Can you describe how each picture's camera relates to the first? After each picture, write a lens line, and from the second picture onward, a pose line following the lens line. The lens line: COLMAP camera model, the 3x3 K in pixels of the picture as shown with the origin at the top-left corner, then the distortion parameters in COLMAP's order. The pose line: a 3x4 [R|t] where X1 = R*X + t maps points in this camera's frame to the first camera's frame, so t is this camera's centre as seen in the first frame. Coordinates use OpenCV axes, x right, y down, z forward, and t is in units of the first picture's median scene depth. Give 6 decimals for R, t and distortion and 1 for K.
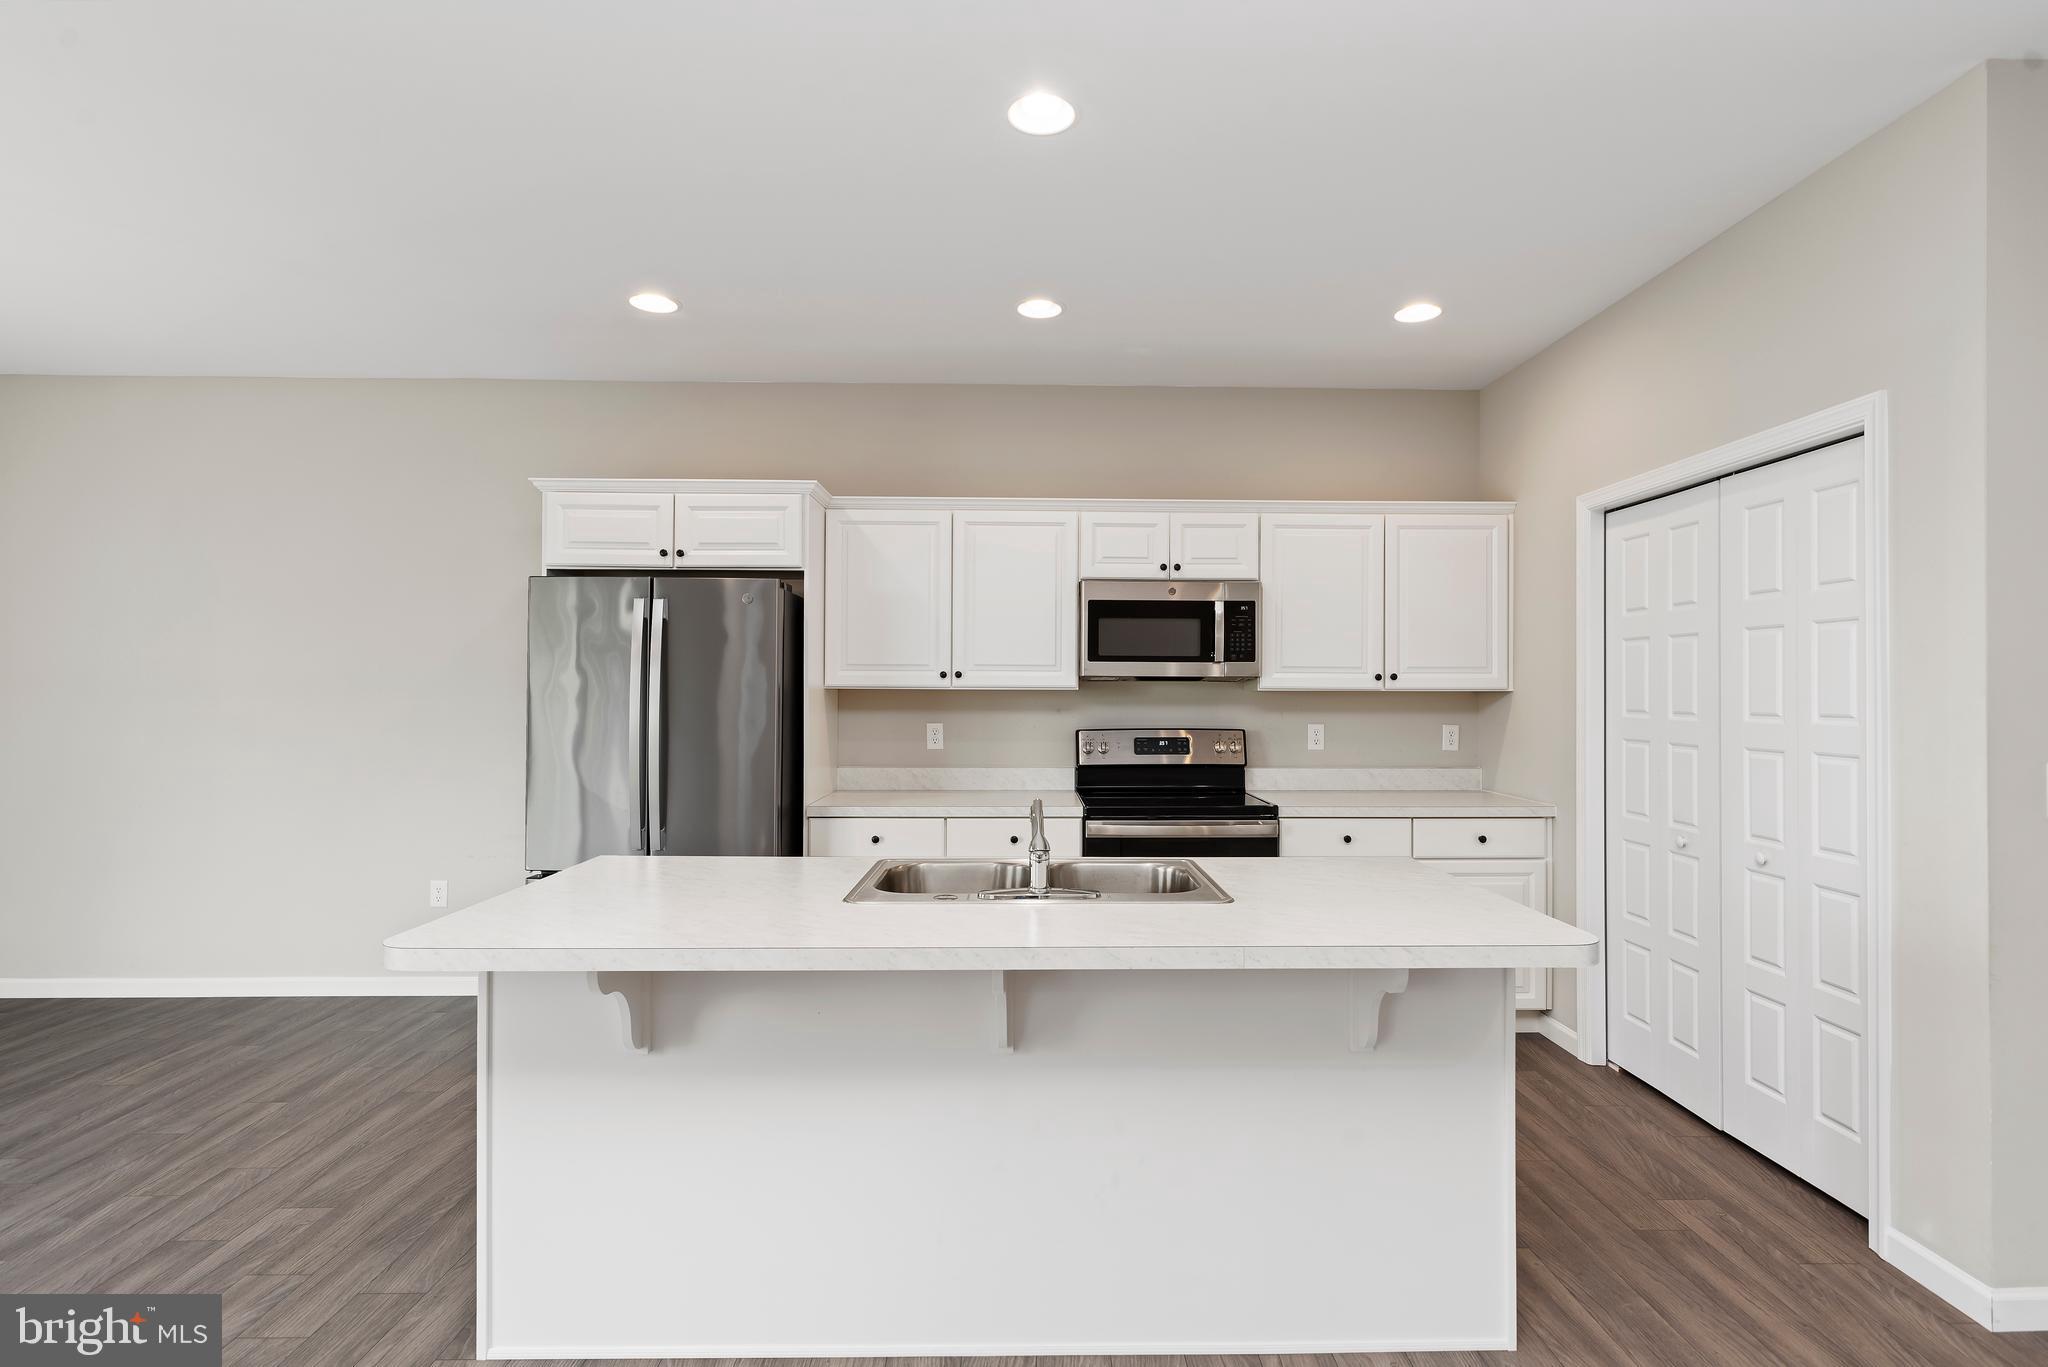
lens RADIAL K [[996.2, 0, 1043.6], [0, 996.2, 681.7], [0, 0, 1]] dist [0.000345, 0.000451]
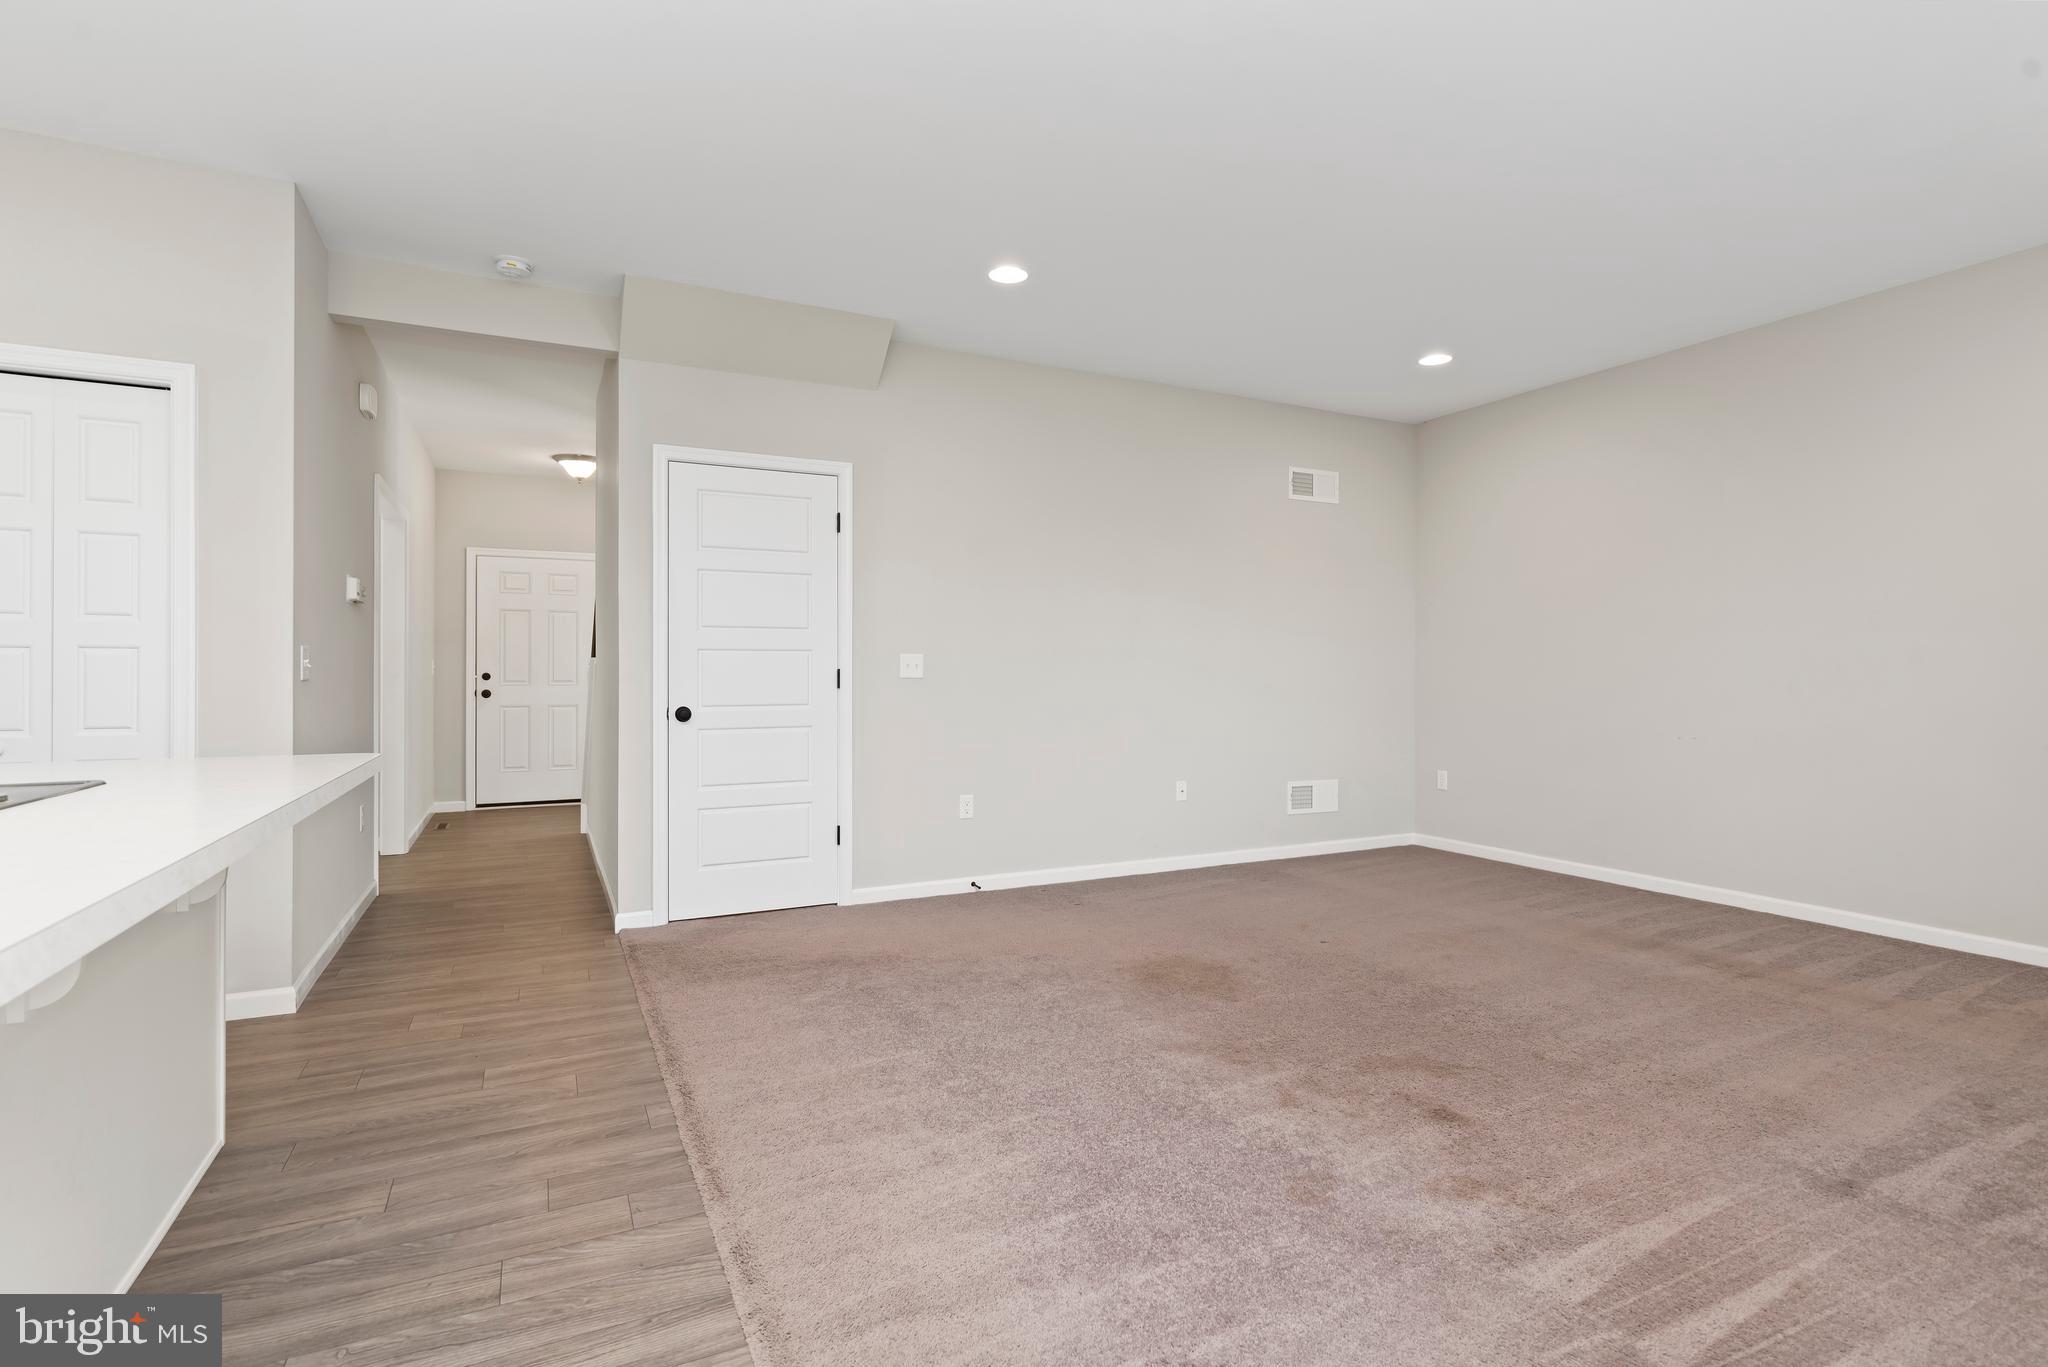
lens RADIAL K [[996.2, 0, 1043.6], [0, 996.2, 681.7], [0, 0, 1]] dist [0.000345, 0.000451]
pose [[-0.429271, -0.009559, 0.903125, -0.476923], [-0.012707, 0.999909, 0.004544, 0.061101], [-0.903087, -0.009525, -0.429353, 0.317919]]
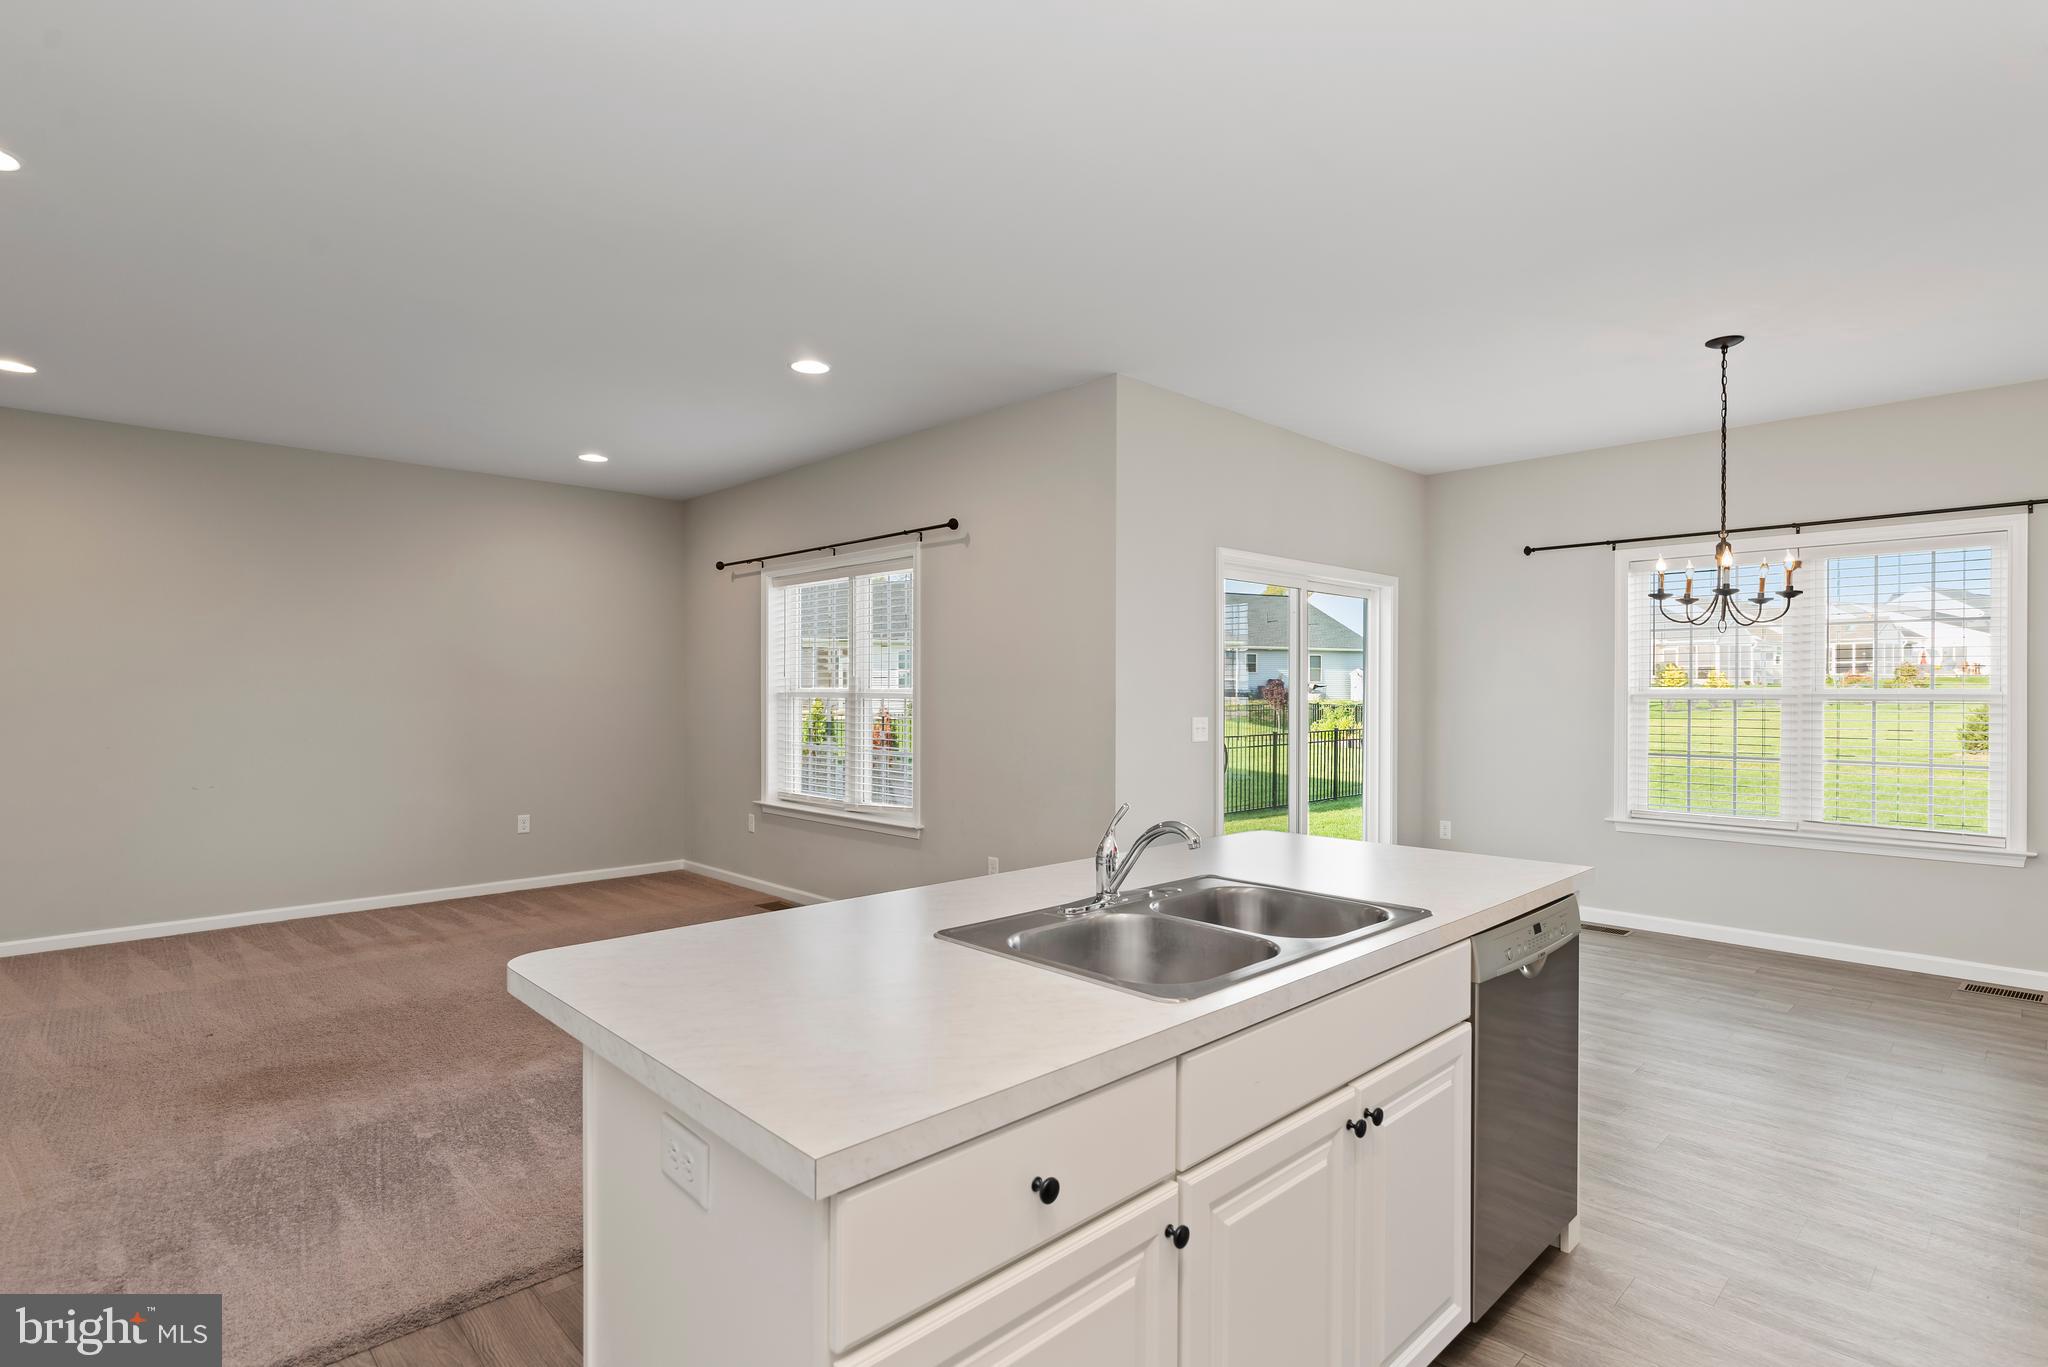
lens RADIAL K [[1008.9, 0, 1035.2], [0, 1008.9, 693.2], [0, 0, 1]] dist [-0.001823, 0.000894]
pose [[-0.736273, -0.002417, -0.676680, 0.360720], [0.004367, 0.999956, -0.008323, 0.013529], [0.676671, -0.009083, -0.736230, 0.850991]]
